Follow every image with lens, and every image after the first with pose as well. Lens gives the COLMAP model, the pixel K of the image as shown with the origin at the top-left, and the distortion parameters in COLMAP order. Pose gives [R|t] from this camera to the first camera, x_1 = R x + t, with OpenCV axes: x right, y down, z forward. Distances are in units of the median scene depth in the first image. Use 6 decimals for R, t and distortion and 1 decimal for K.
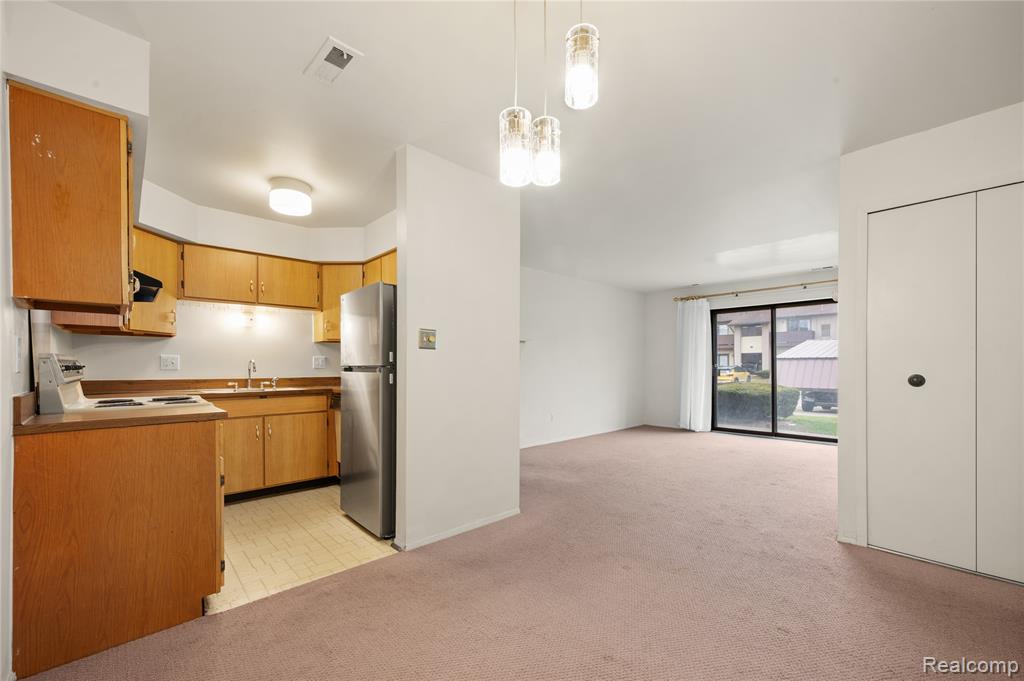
lens RADIAL K [[417.9, 0, 514.7], [0, 417.9, 362.8], [0, 0, 1]] dist [-0.003422, -0.000260]
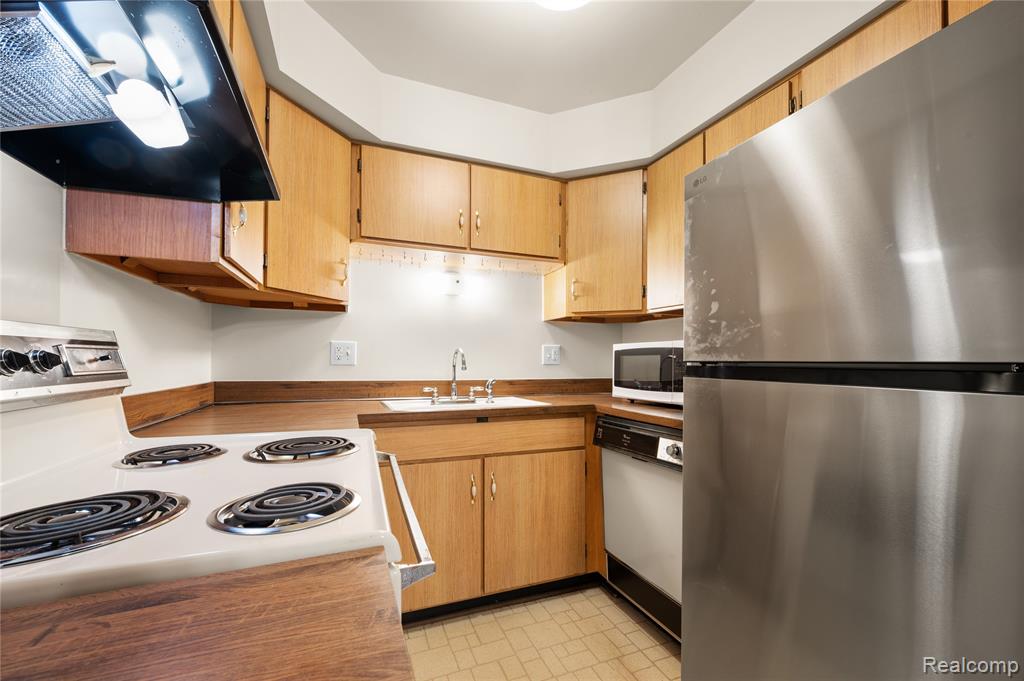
lens RADIAL K [[417.9, 0, 512.3], [0, 417.9, 351.2], [0, 0, 1]] dist [-0.003422, -0.000260]
pose [[0.930077, 0.000116, -0.367365, -0.354877], [-0.006685, 0.999840, -0.016610, 0.005192], [0.367304, 0.017905, 0.929929, 0.497909]]
